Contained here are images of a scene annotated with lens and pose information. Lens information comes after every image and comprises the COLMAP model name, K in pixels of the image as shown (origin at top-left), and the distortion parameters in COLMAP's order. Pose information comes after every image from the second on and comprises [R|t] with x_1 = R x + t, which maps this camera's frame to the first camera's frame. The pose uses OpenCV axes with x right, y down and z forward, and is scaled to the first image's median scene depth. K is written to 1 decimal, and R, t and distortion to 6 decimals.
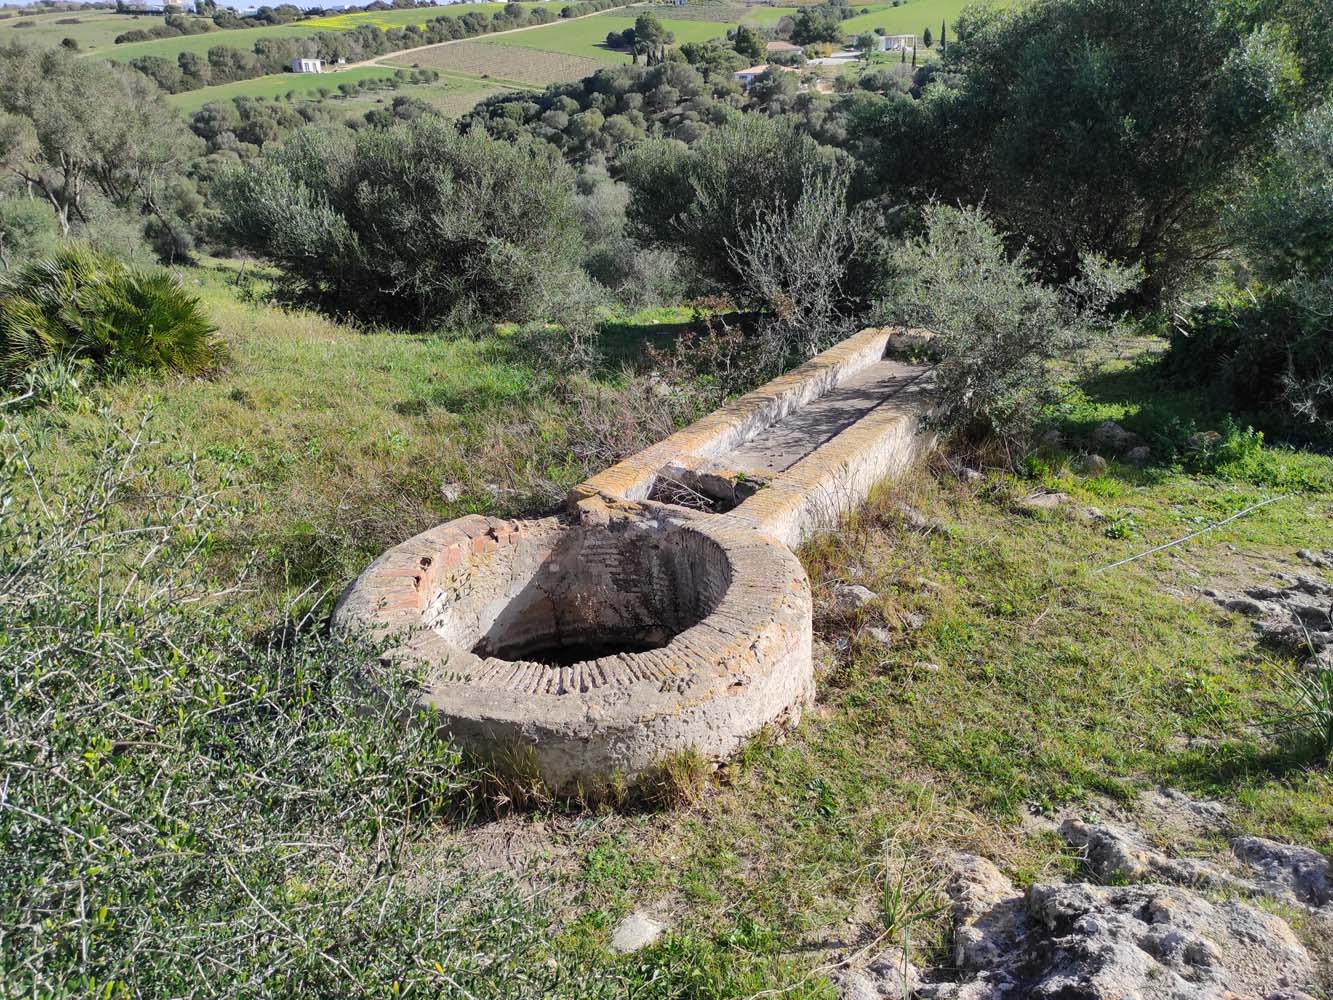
lens RADIAL K [[1003.3, 0, 690.3], [0, 1003.3, 503.3], [0, 0, 1]] dist [0.074828, -0.073732]
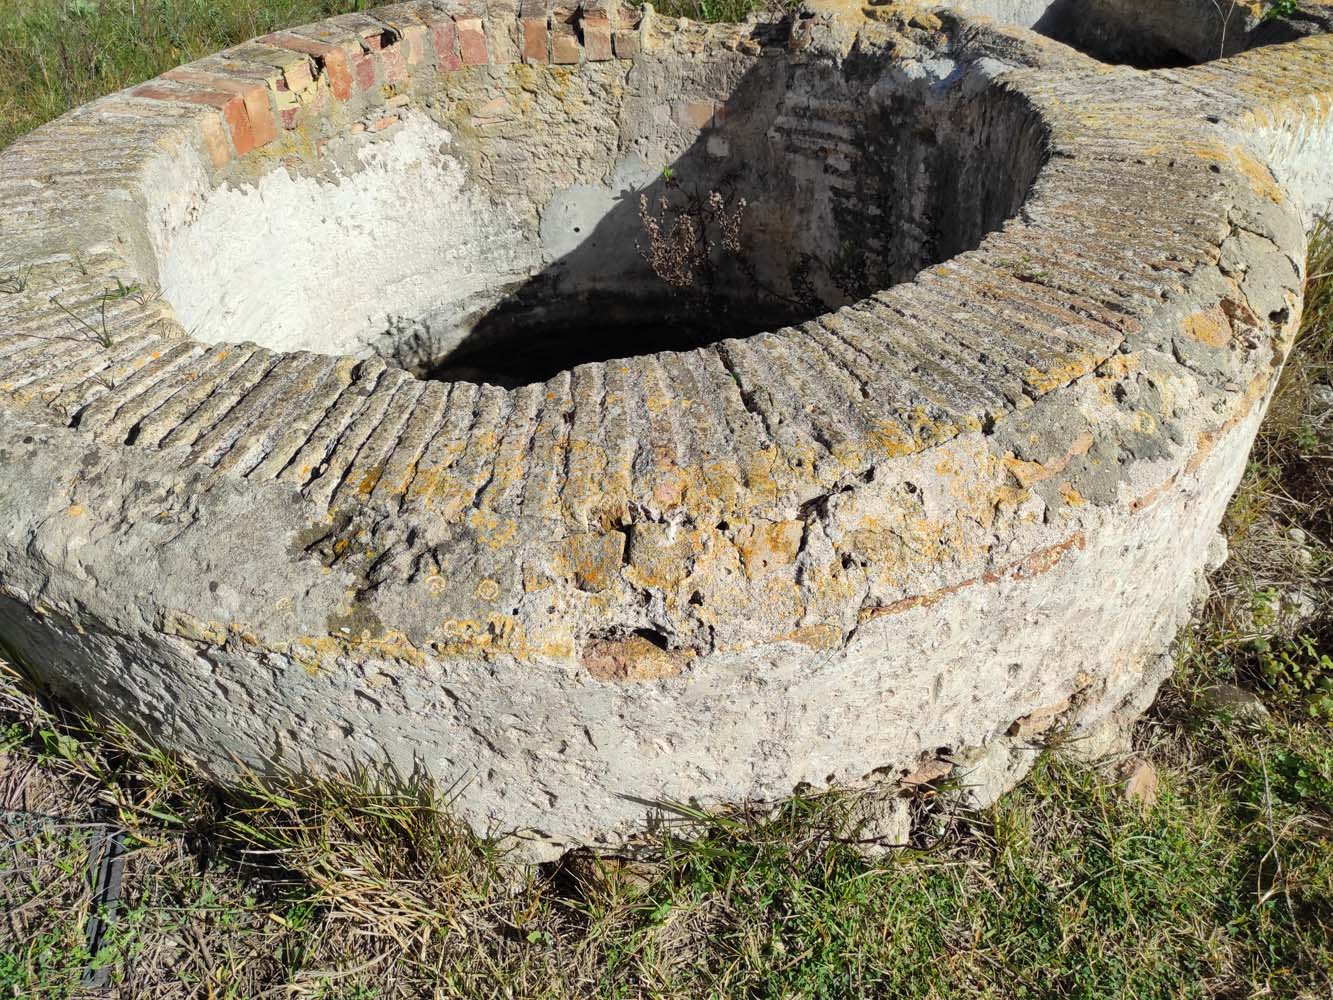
lens RADIAL K [[1003.3, 0, 690.3], [0, 1003.3, 503.3], [0, 0, 1]] dist [0.074828, -0.073732]
pose [[0.825679, 0.361716, -0.432915, 0.107204], [-0.208603, 0.908760, 0.361443, 0.050057], [0.524156, -0.208128, 0.825799, 0.614144]]
